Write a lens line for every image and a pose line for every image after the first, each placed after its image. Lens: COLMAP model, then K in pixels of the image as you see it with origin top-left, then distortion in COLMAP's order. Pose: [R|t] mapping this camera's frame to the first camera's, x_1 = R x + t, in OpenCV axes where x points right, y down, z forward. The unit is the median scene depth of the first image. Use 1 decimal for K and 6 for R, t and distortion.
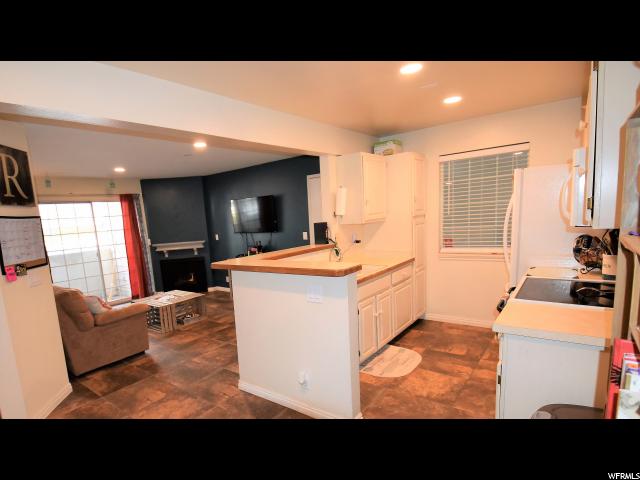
lens RADIAL K [[339.3, 0, 273.2], [0, 339.3, 267.8], [0, 0, 1]] dist [0.002420, 0.000049]
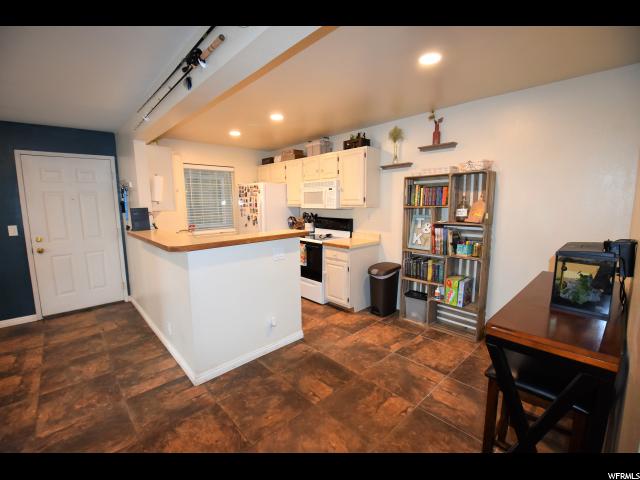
lens RADIAL K [[281.9, 0, 312.7], [0, 281.9, 238.5], [0, 0, 1]] dist [0.002728, -0.016213]
pose [[0.122135, -0.061119, 0.990630, -0.380087], [0.154141, 0.987160, 0.041901, -0.003959], [-0.980471, 0.147579, 0.129988, 0.272214]]
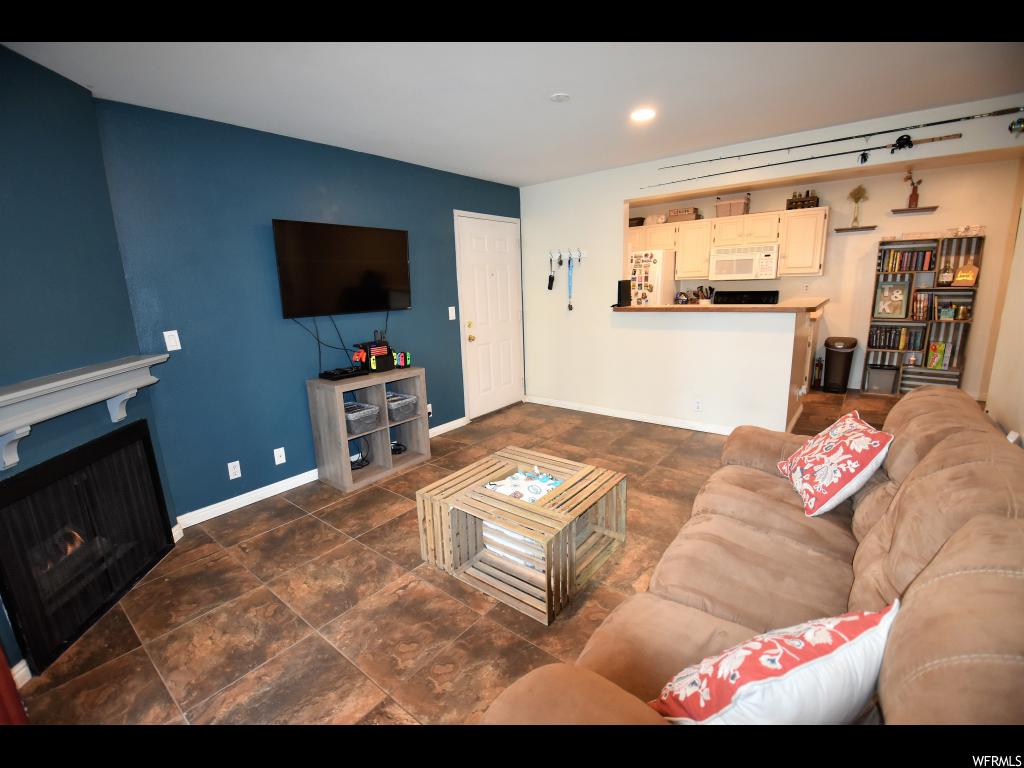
lens RADIAL K [[451.0, 0, 500.3], [0, 451.0, 381.6], [0, 0, 1]] dist [0.002728, -0.016213]
pose [[-0.017174, -0.144025, 0.989425, -0.638190], [0.190428, 0.970987, 0.144646, -0.070098], [-0.981551, 0.190898, 0.010750, 0.854219]]
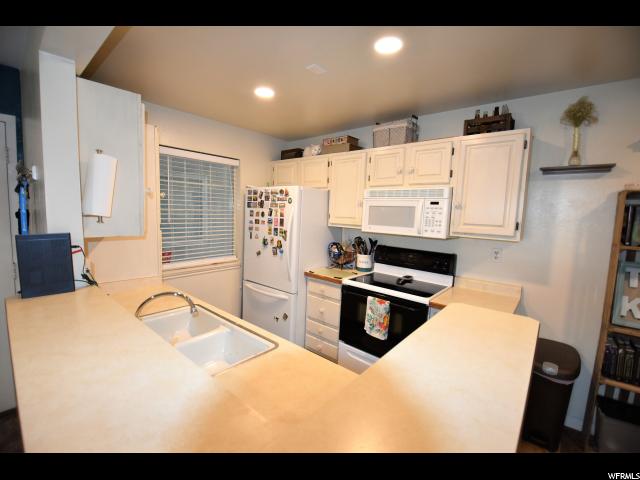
lens RADIAL K [[281.9, 0, 312.7], [0, 281.9, 238.5], [0, 0, 1]] dist [0.002728, -0.016213]
pose [[0.003978, -0.030273, 0.999534, -0.096969], [0.119629, 0.992378, 0.029580, -0.066740], [-0.992811, 0.119455, 0.007570, 0.457686]]
